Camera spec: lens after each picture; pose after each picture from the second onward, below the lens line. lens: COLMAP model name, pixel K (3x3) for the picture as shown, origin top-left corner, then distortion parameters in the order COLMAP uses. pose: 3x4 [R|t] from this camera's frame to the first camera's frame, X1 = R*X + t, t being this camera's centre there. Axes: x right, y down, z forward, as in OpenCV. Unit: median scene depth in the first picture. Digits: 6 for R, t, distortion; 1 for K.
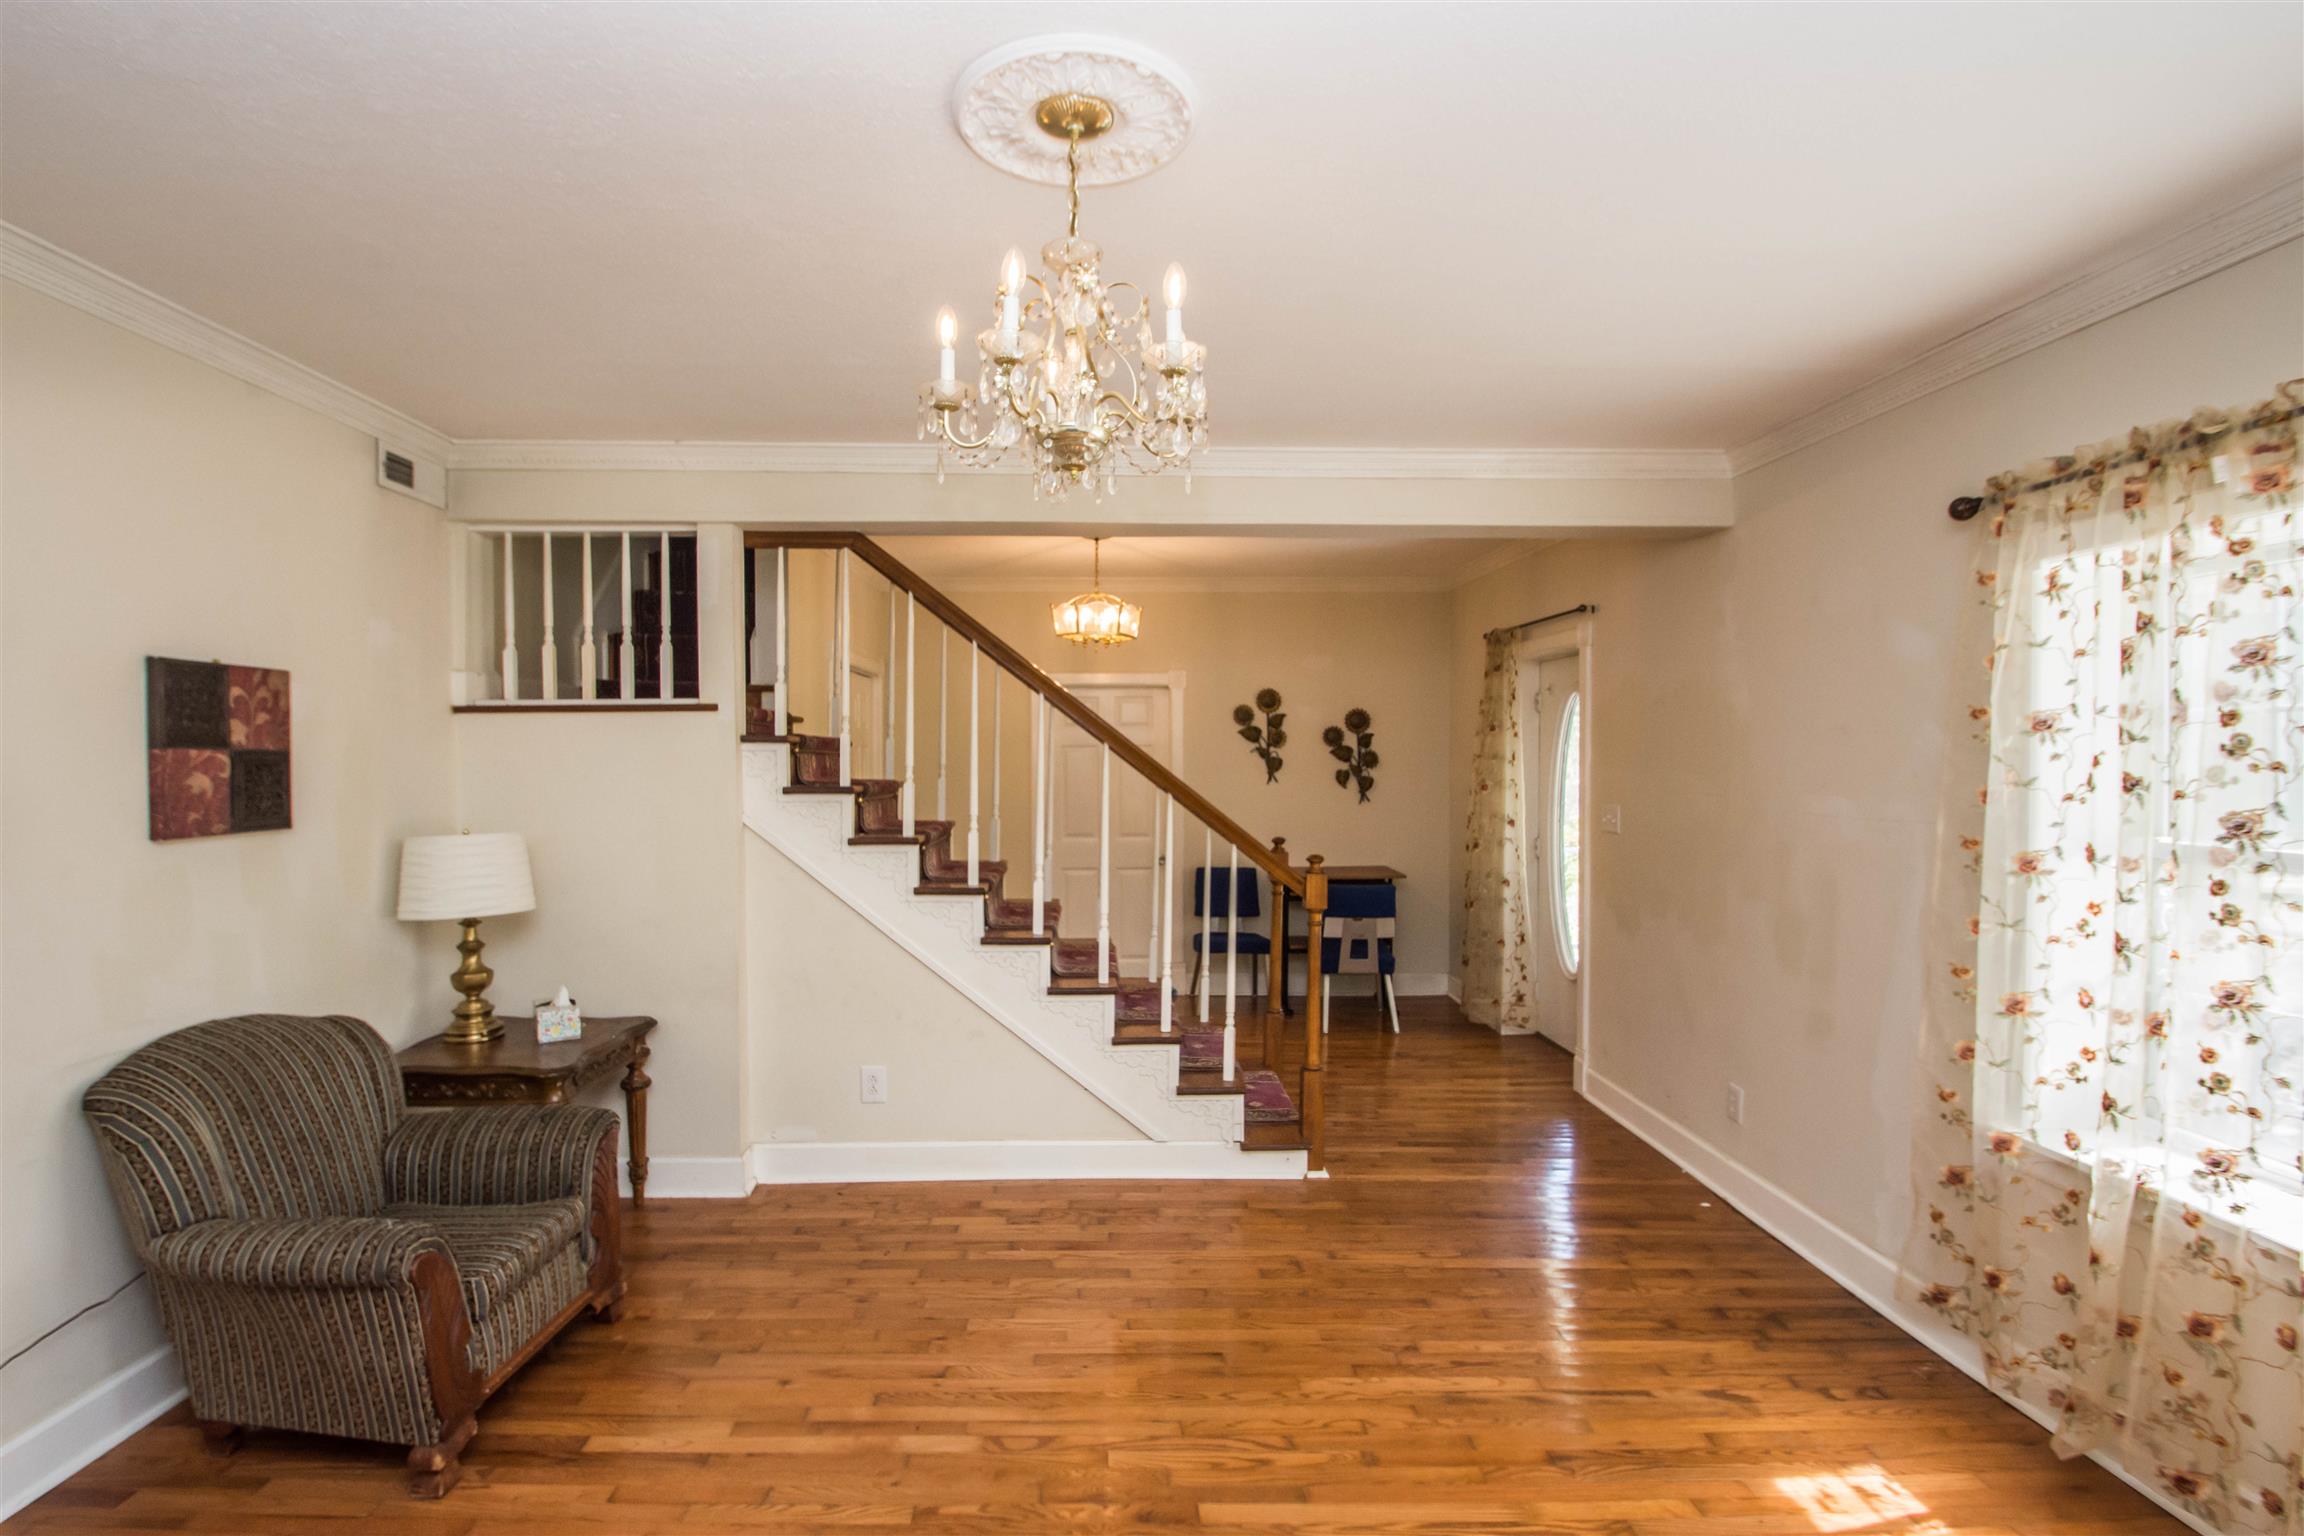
lens RADIAL K [[1028.2, 0, 1141.2], [0, 1028.2, 775.6], [0, 0, 1]] dist [0.010487, -0.014293]
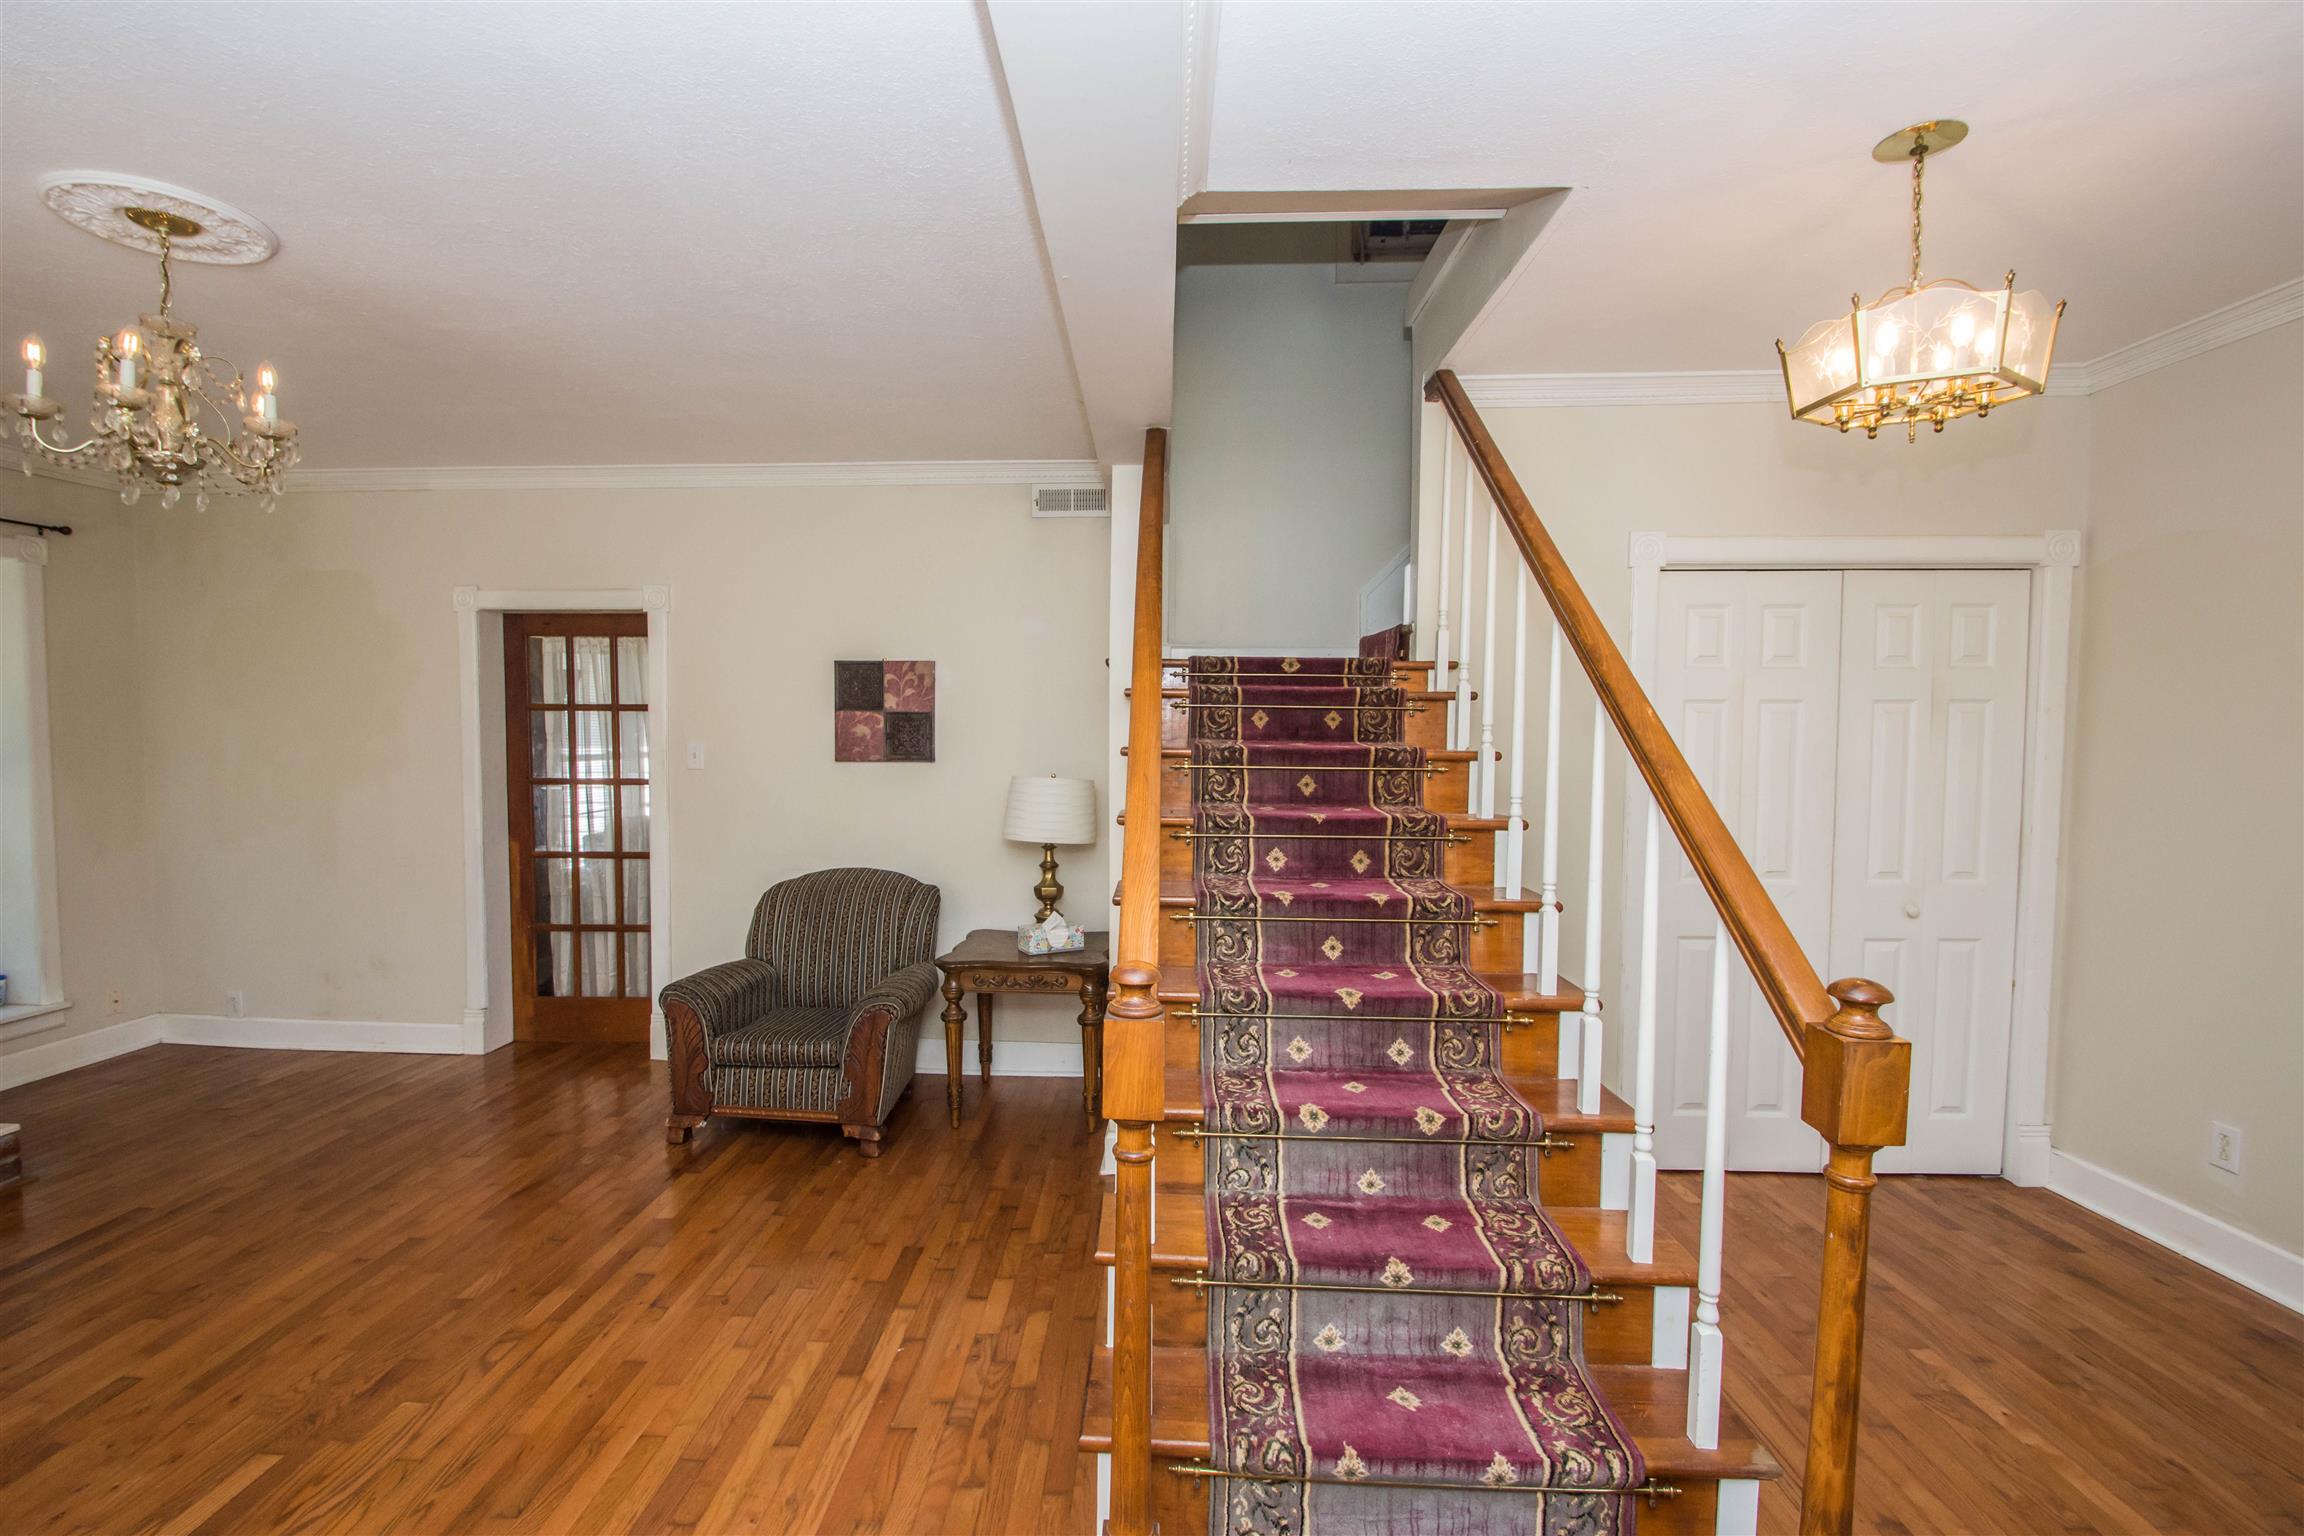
lens RADIAL K [[1028.2, 0, 1141.2], [0, 1028.2, 775.6], [0, 0, 1]] dist [0.010487, -0.014293]
pose [[-0.052480, 0.048157, -0.997460, 0.761445], [-0.022339, 0.998530, 0.049384, -0.012624], [0.998372, 0.024874, -0.051327, 1.470966]]
